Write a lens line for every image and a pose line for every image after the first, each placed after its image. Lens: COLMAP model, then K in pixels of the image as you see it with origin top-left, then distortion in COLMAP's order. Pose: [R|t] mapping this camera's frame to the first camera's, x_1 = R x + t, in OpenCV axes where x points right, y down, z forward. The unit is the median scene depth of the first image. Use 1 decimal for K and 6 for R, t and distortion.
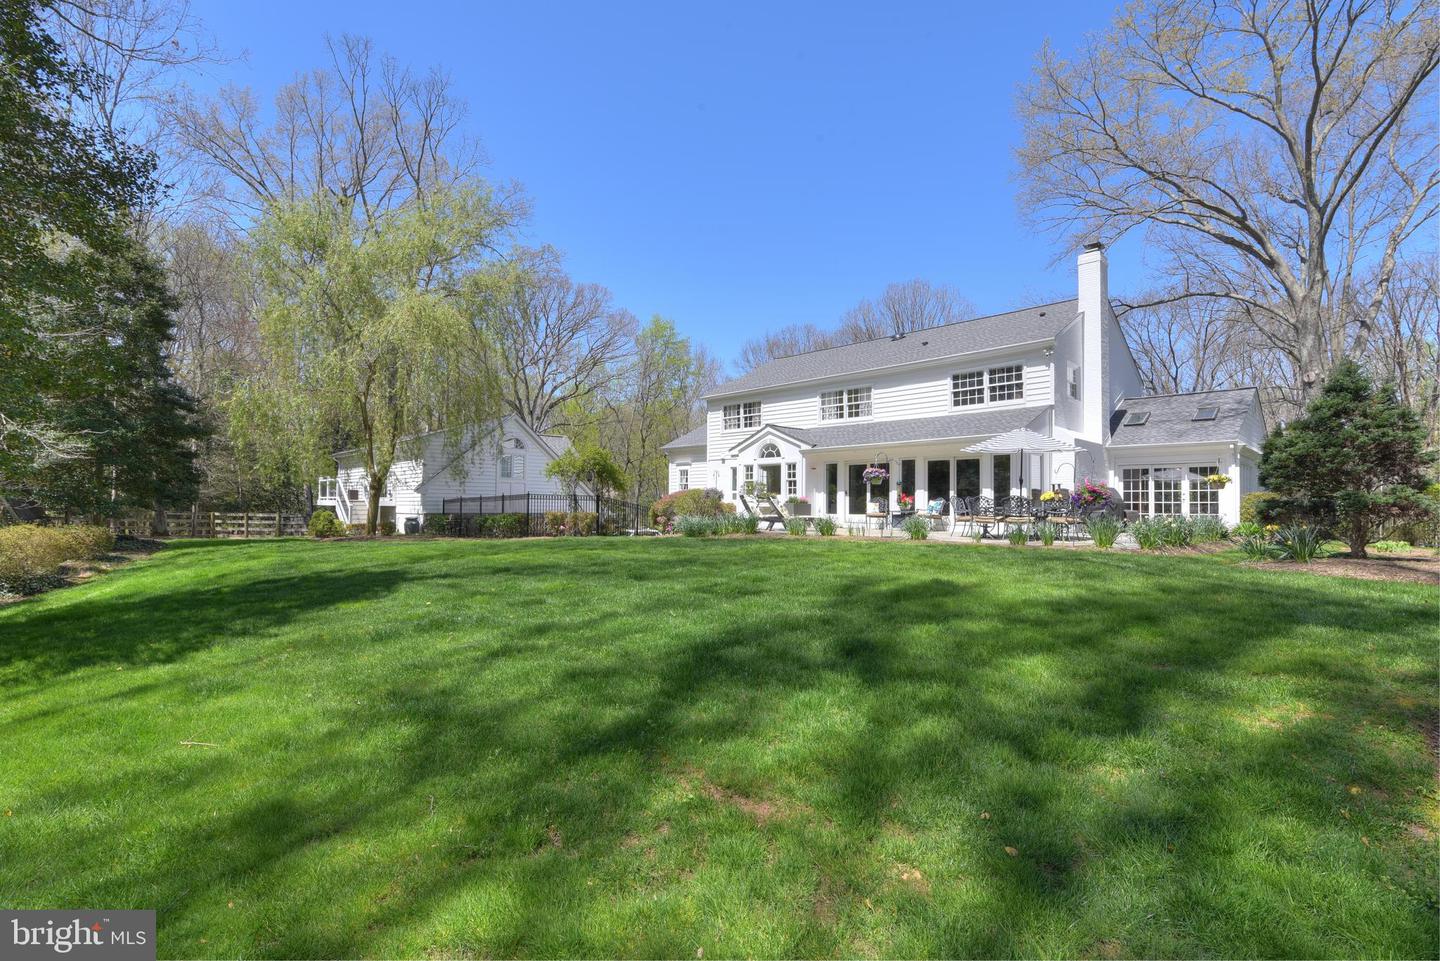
lens RADIAL K [[657.9, 0, 724.0], [0, 657.9, 488.5], [0, 0, 1]] dist [-0.015108, 0.000100]
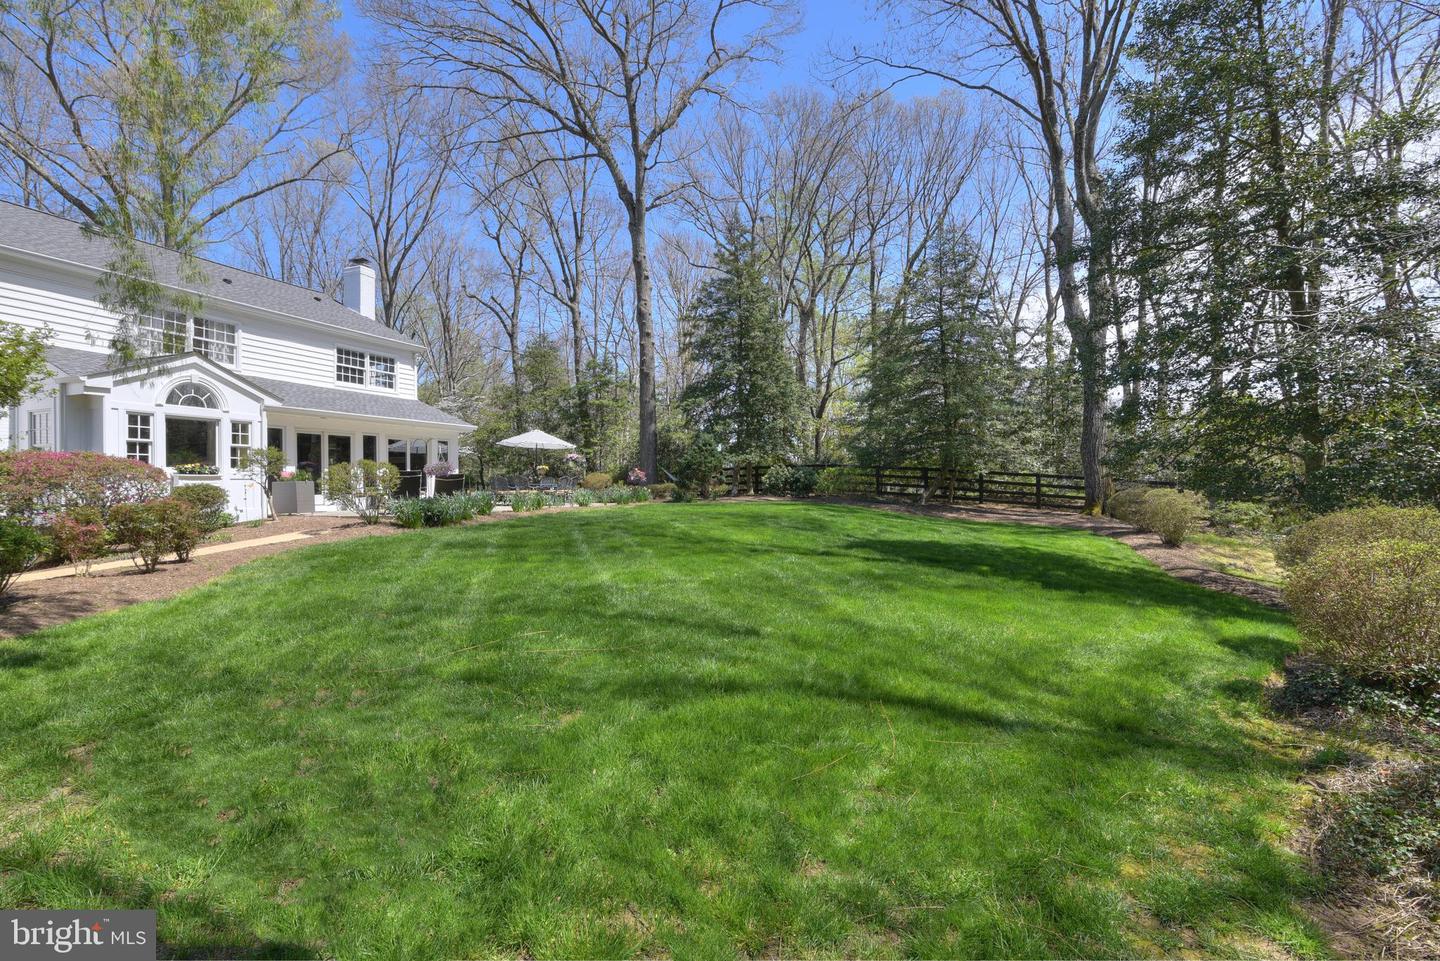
lens RADIAL K [[657.9, 0, 724.0], [0, 657.9, 488.5], [0, 0, 1]] dist [-0.015108, 0.000100]
pose [[-0.417245, -0.010022, 0.908739, -0.763036], [-0.021303, 0.999772, 0.001245, 0.020514], [-0.908544, -0.018840, -0.417364, 0.883606]]
